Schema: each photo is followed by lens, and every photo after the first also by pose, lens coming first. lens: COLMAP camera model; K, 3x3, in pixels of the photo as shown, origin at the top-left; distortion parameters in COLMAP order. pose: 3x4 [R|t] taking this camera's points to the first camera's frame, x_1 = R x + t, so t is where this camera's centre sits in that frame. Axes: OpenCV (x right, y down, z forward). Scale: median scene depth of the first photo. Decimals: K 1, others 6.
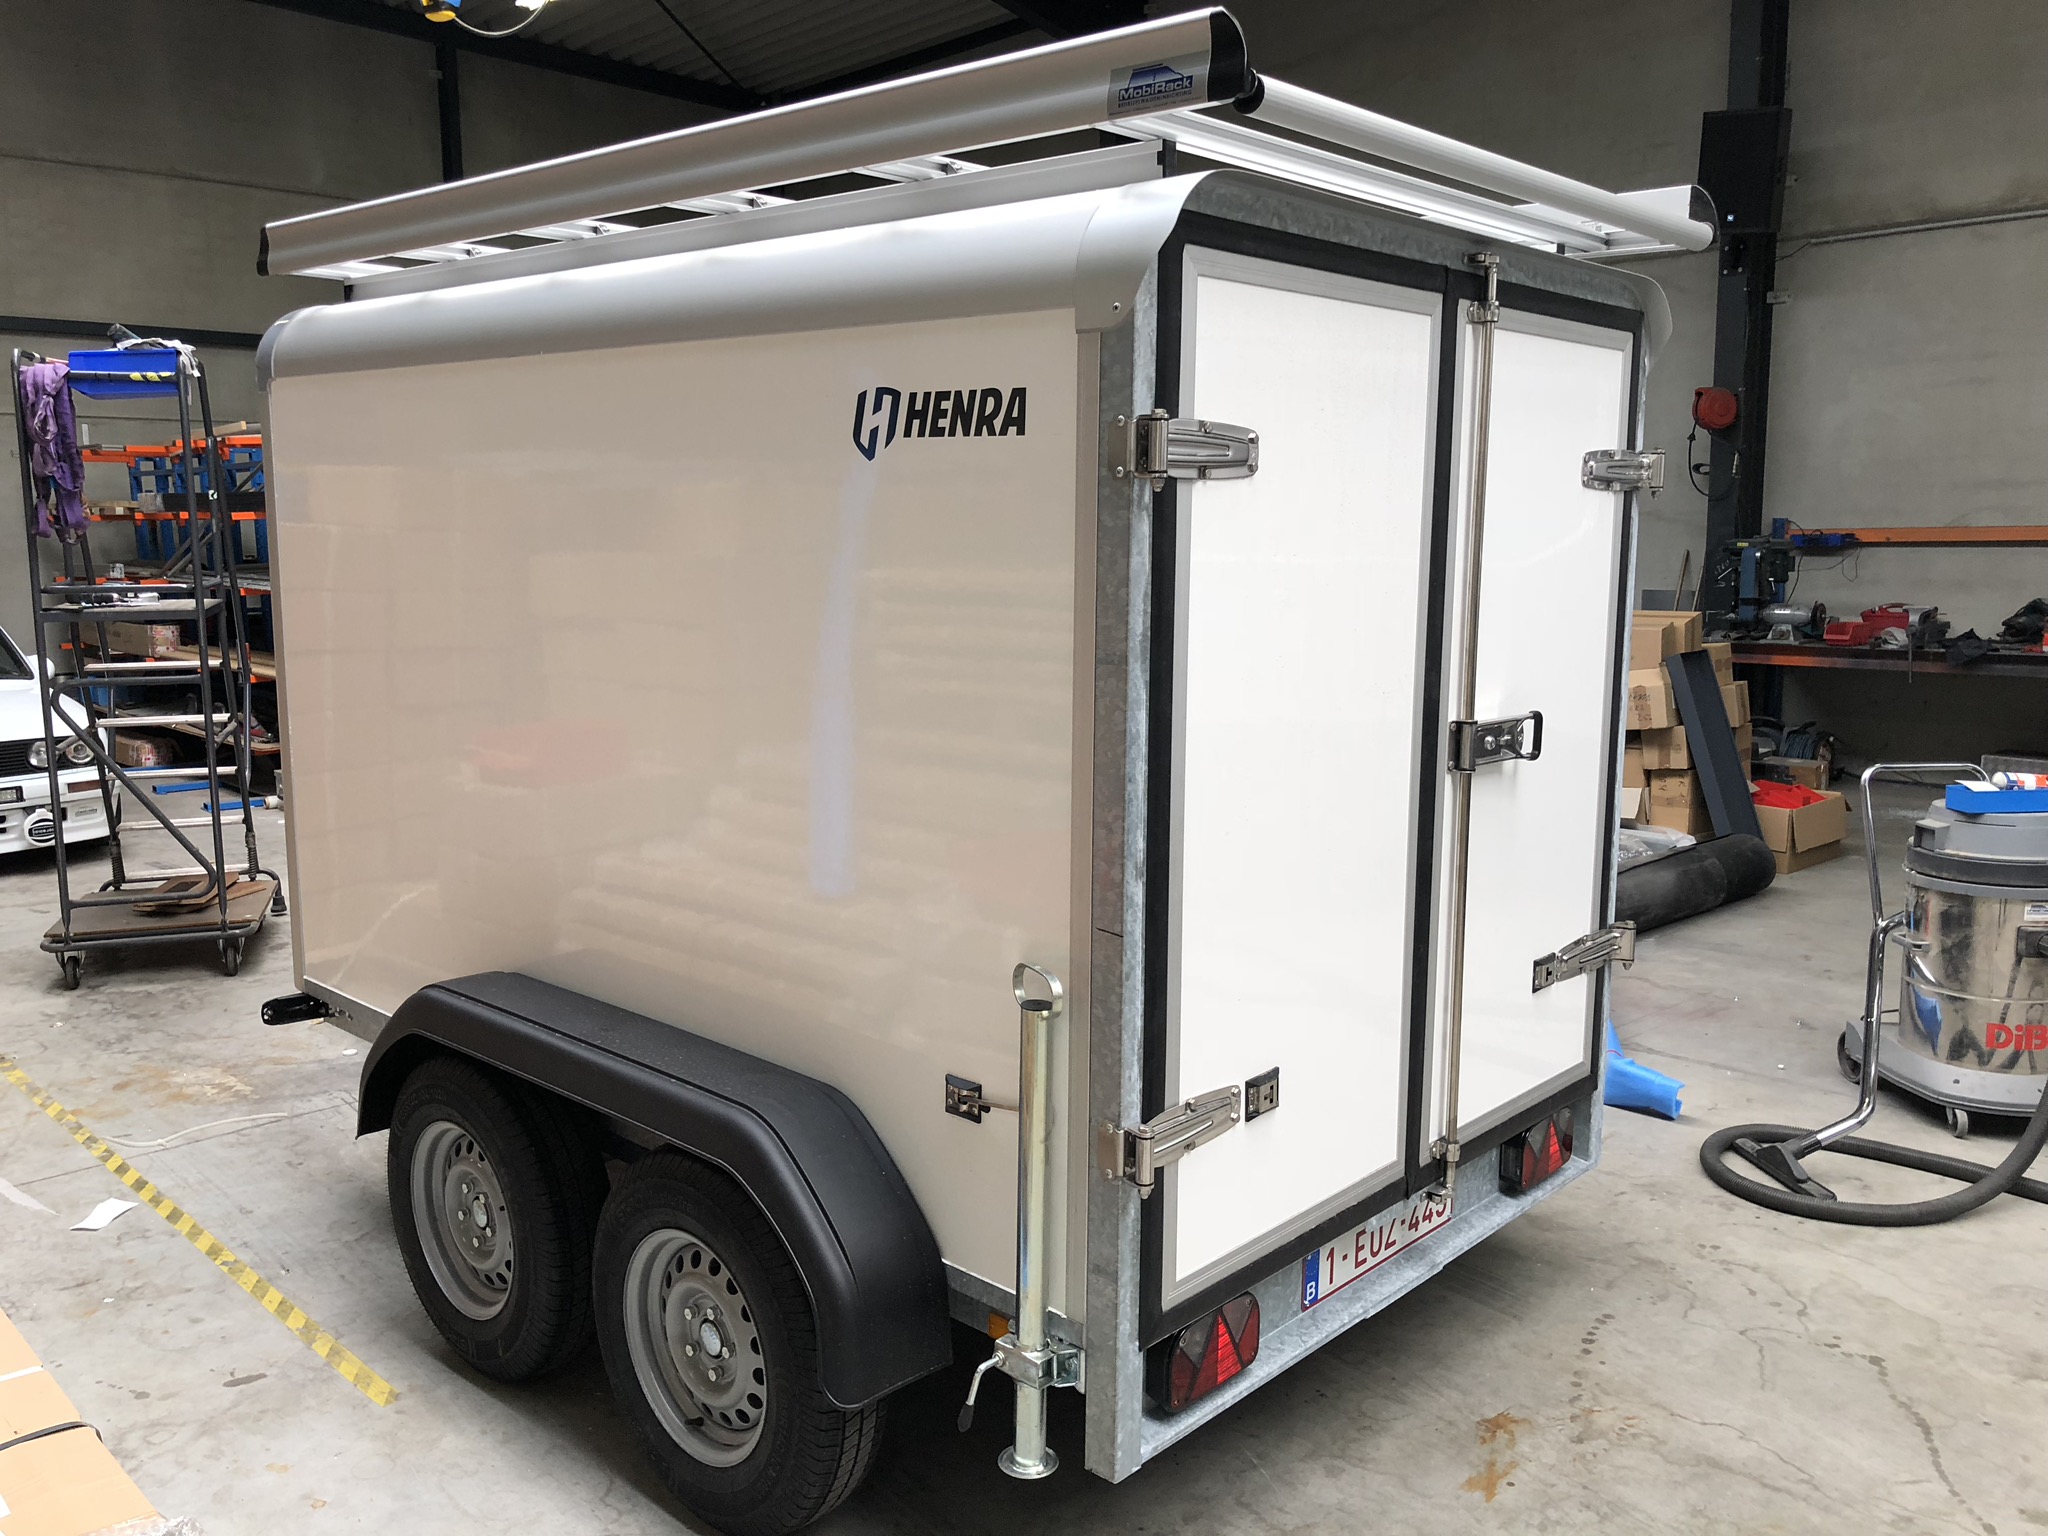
lens RADIAL K [[1646.1, 0, 1024.0], [0, 1646.1, 768.0], [0, 0, 1]] dist [0.040192, -0.033979]
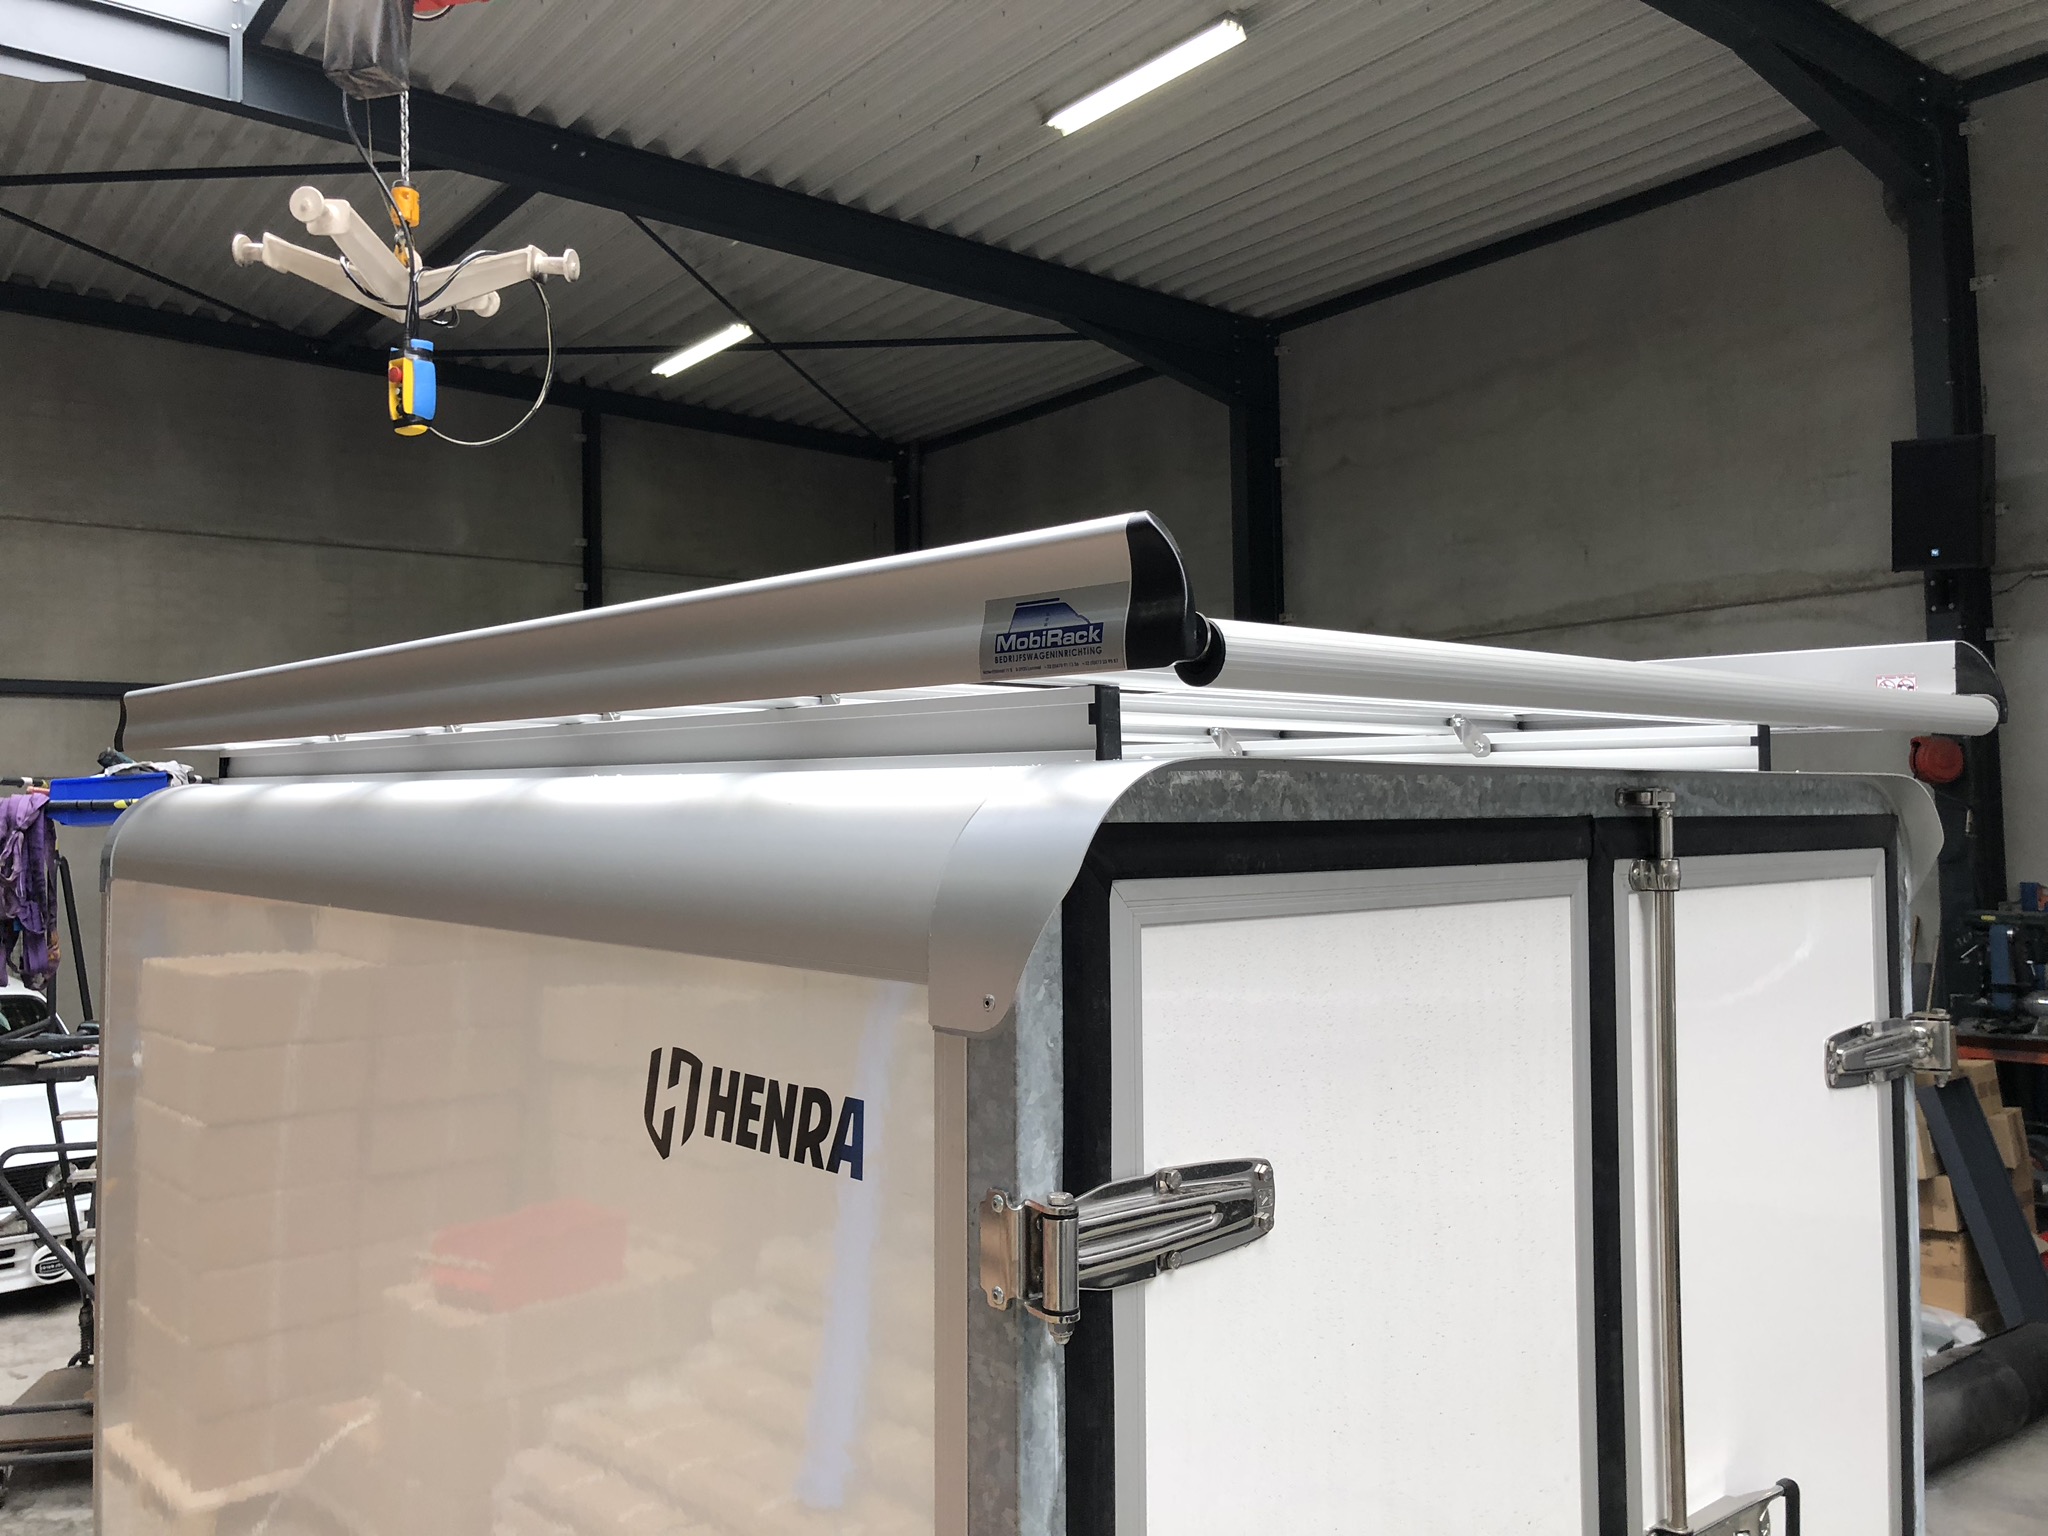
lens RADIAL K [[1671.8, 0, 1024.0], [0, 1671.8, 768.0], [0, 0, 1]] dist [0.043344, -0.065099]
pose [[0.994983, -0.016054, -0.098743, 0.102495], [-0.002095, 0.983481, -0.181001, -0.205565], [0.100017, 0.180300, 0.978513, 0.341703]]
